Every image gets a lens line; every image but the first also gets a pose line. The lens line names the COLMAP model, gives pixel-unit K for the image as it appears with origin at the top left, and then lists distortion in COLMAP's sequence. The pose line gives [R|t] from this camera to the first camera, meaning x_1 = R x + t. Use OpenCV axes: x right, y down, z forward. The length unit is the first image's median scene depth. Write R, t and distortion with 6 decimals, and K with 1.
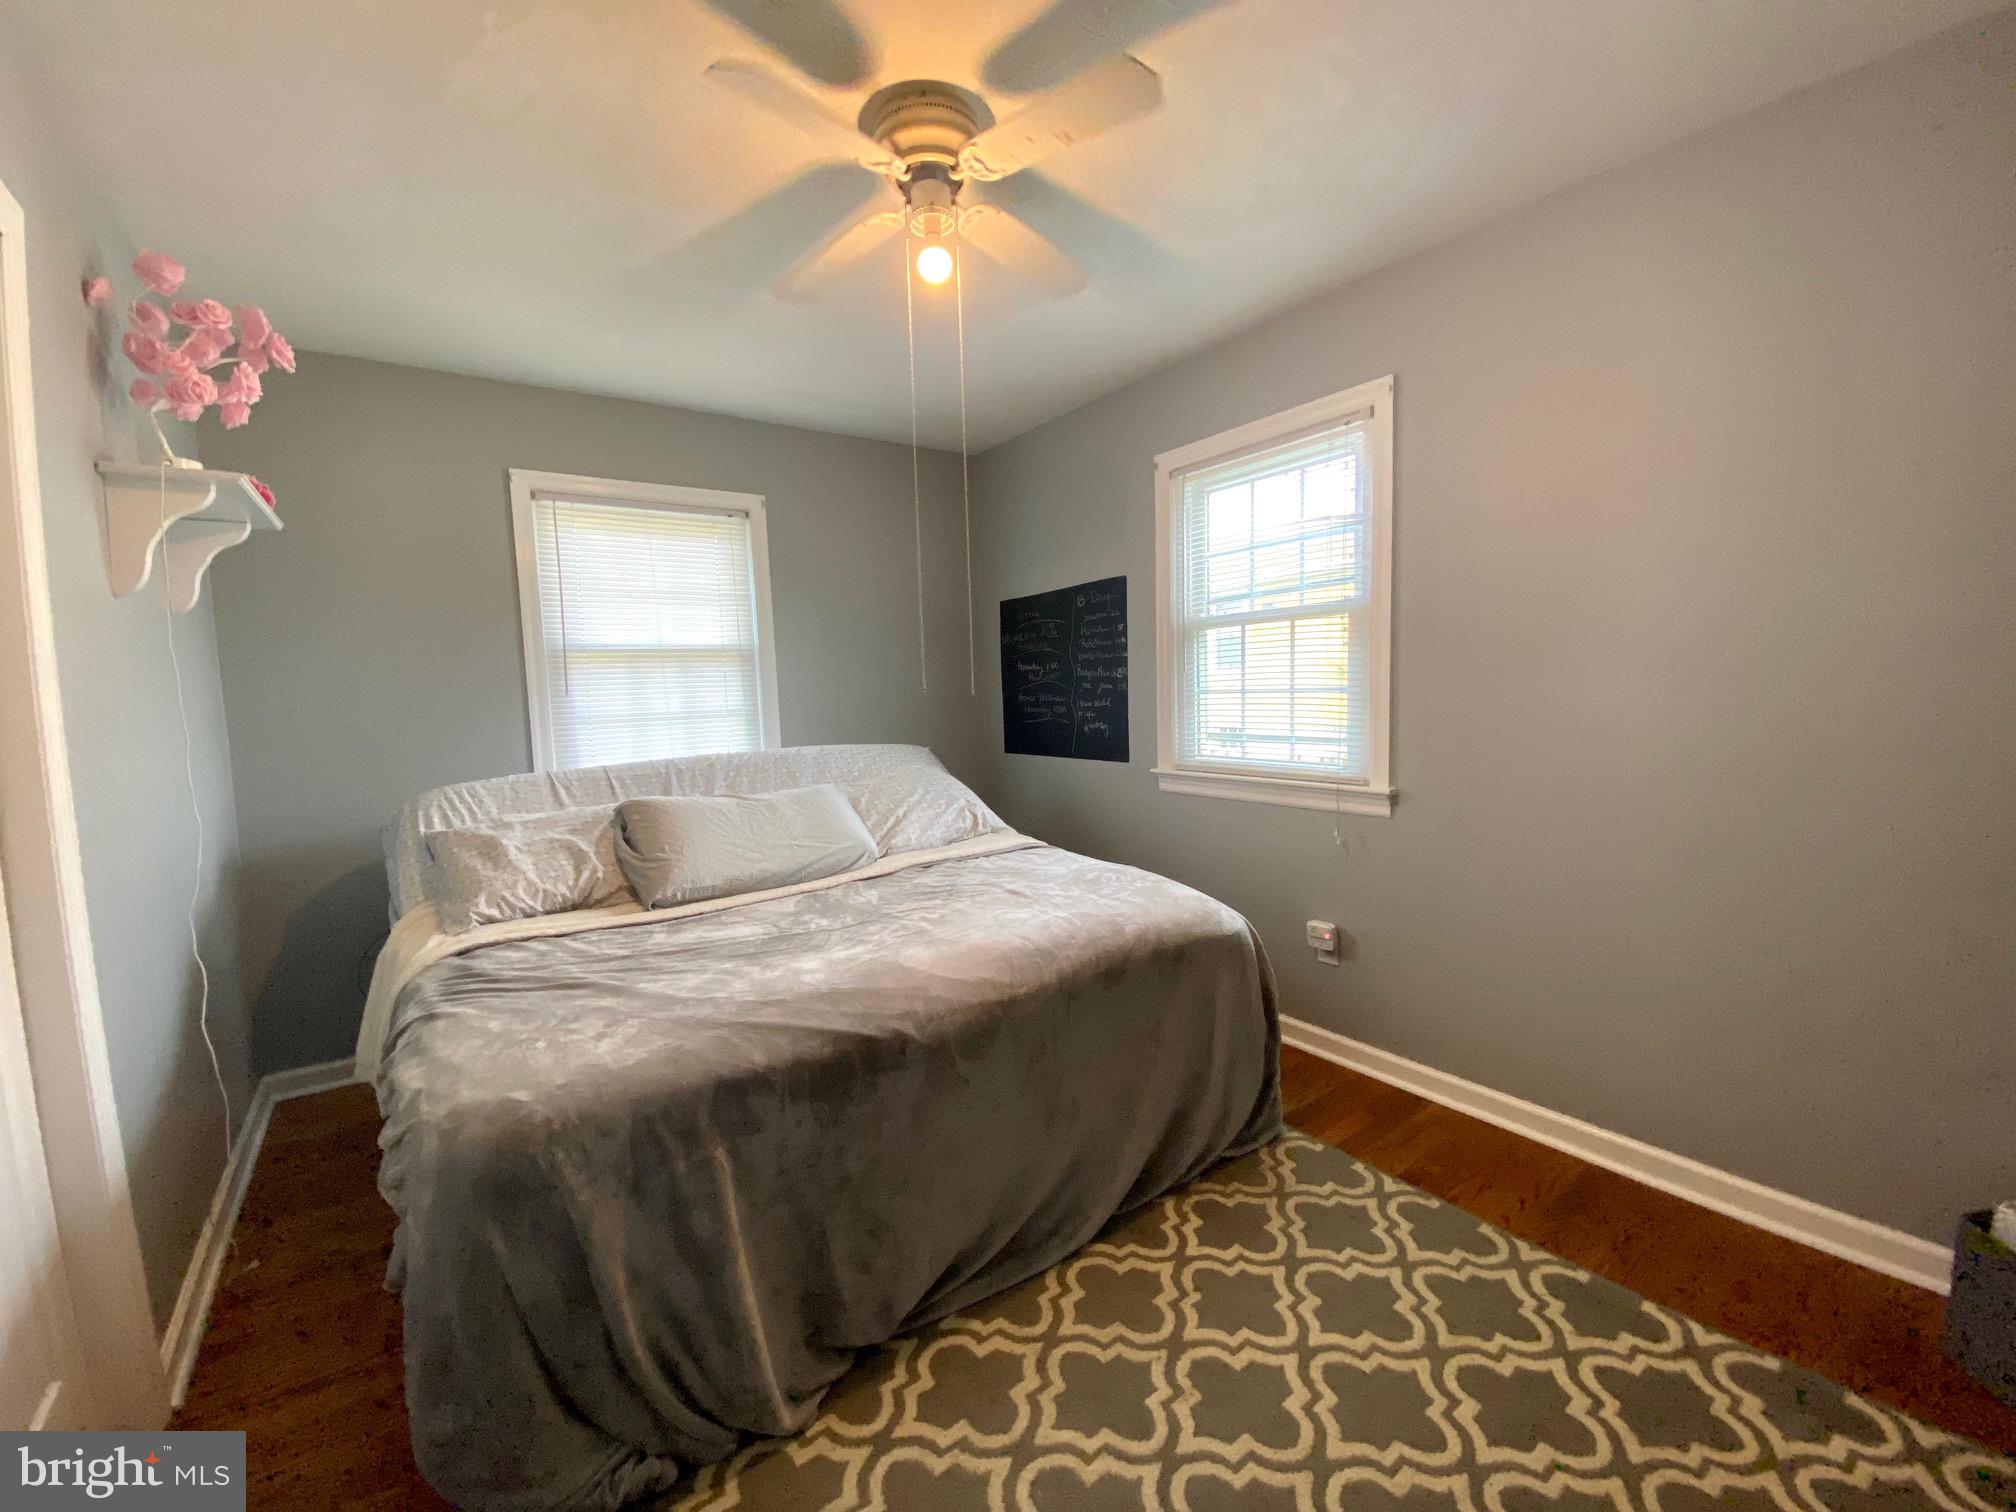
lens RADIAL K [[821.2, 0, 998.5], [0, 821.2, 752.5], [0, 0, 1]] dist [0.007650, -0.012273]
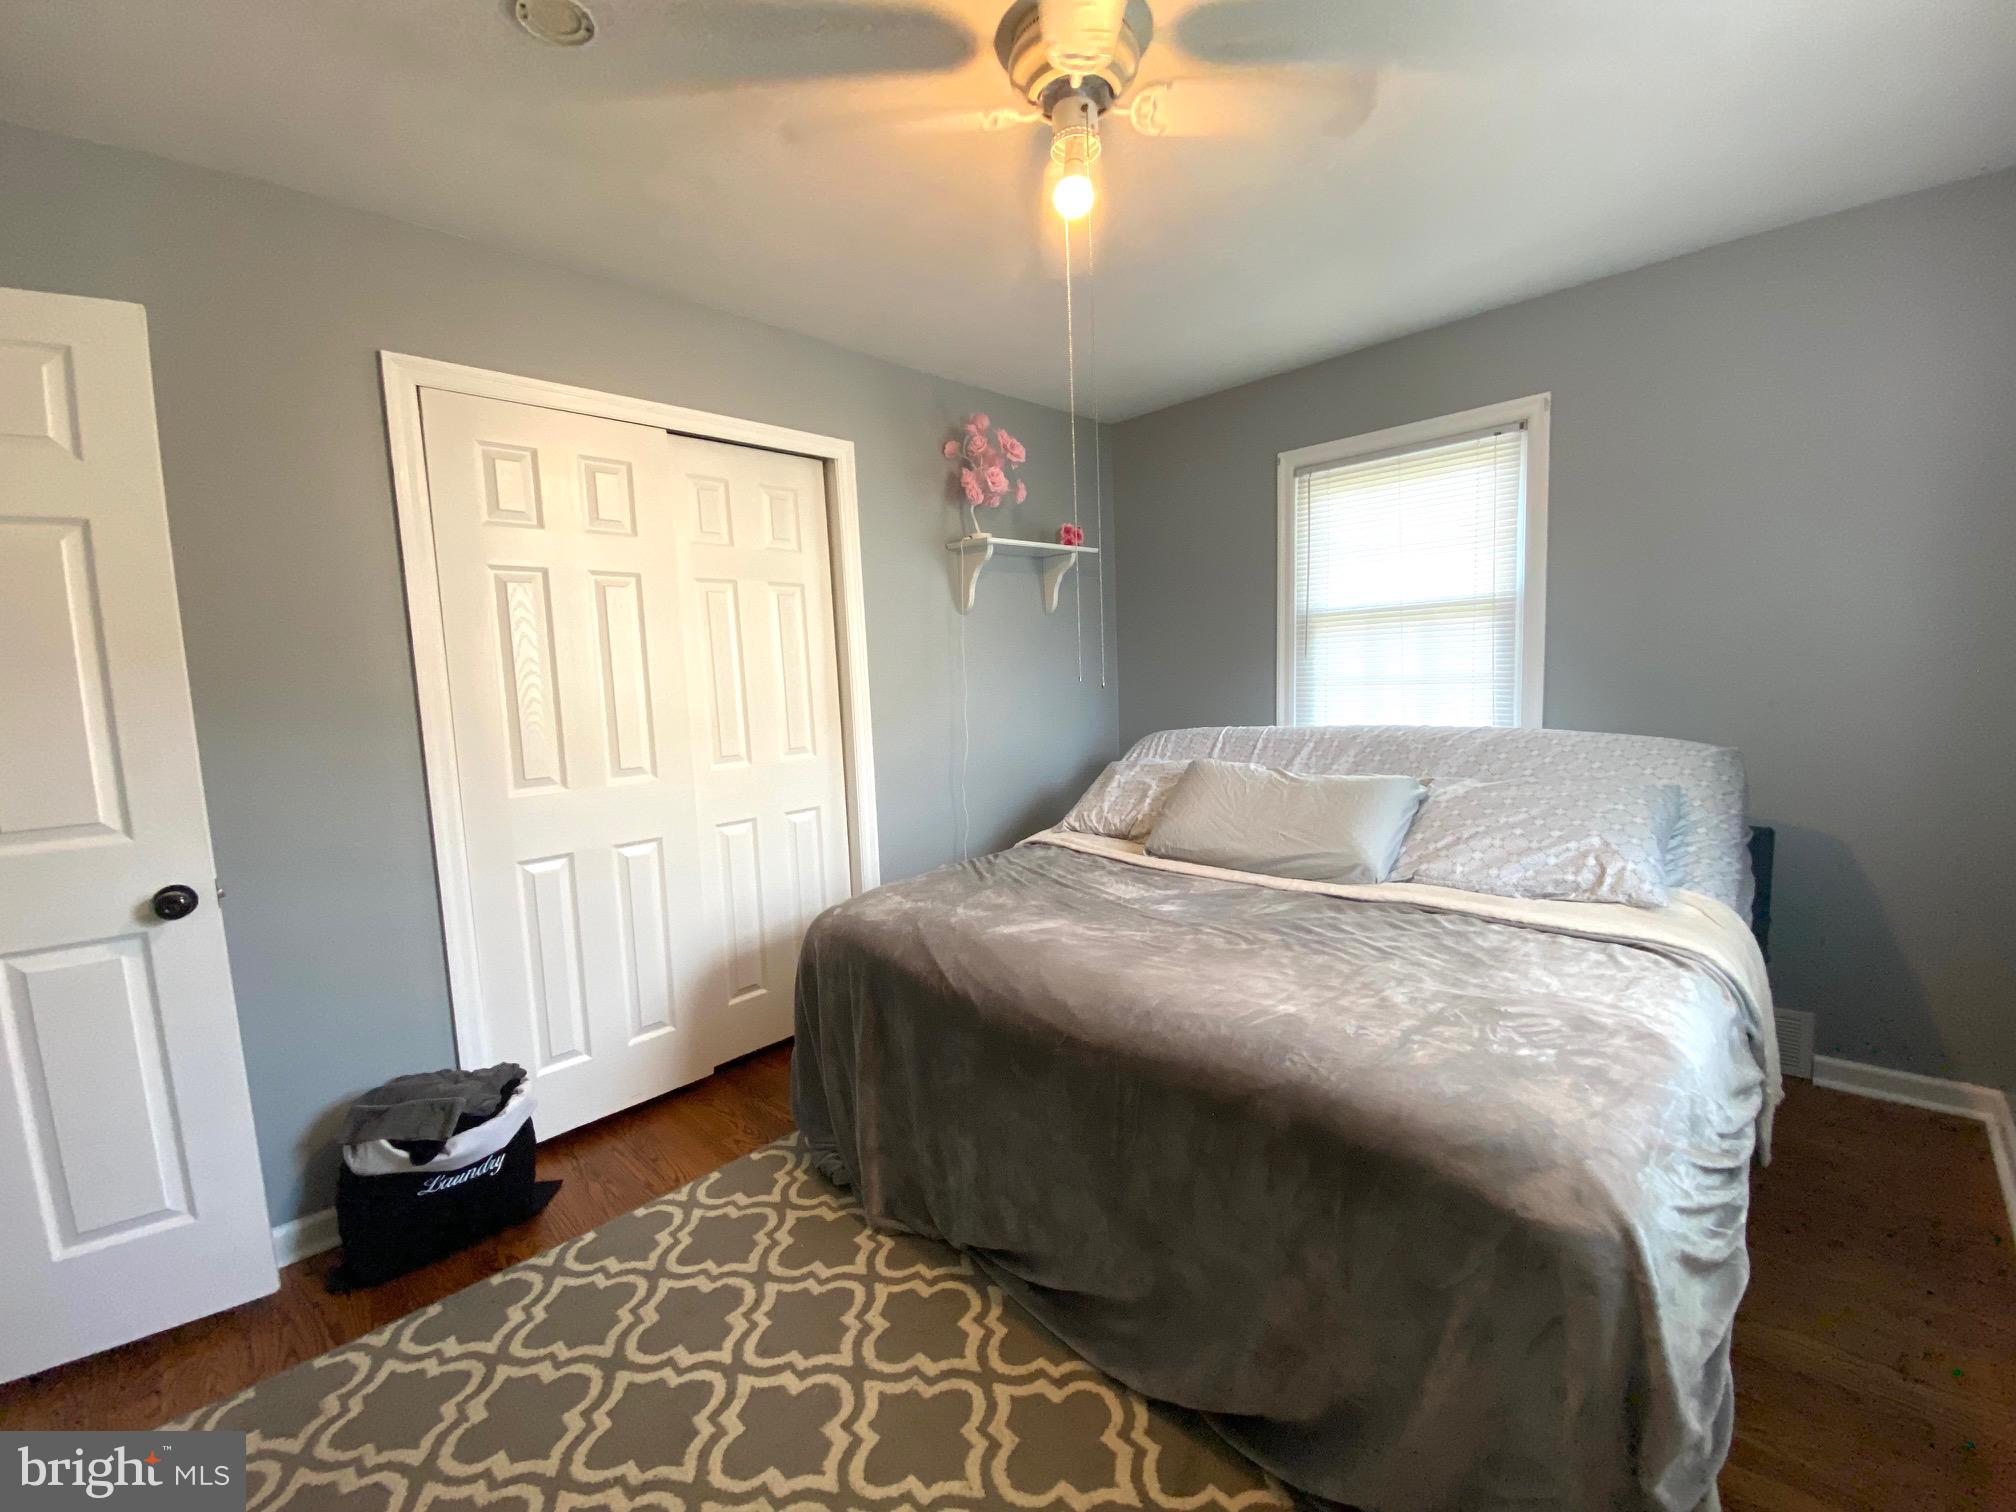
lens RADIAL K [[821.2, 0, 1009.7], [0, 821.2, 749.5], [0, 0, 1]] dist [0.007650, -0.012273]
pose [[0.175525, 0.133808, -0.975339, 0.697483], [-0.050534, 0.990639, 0.126813, -0.098423], [0.983177, 0.027029, 0.180644, 0.649714]]
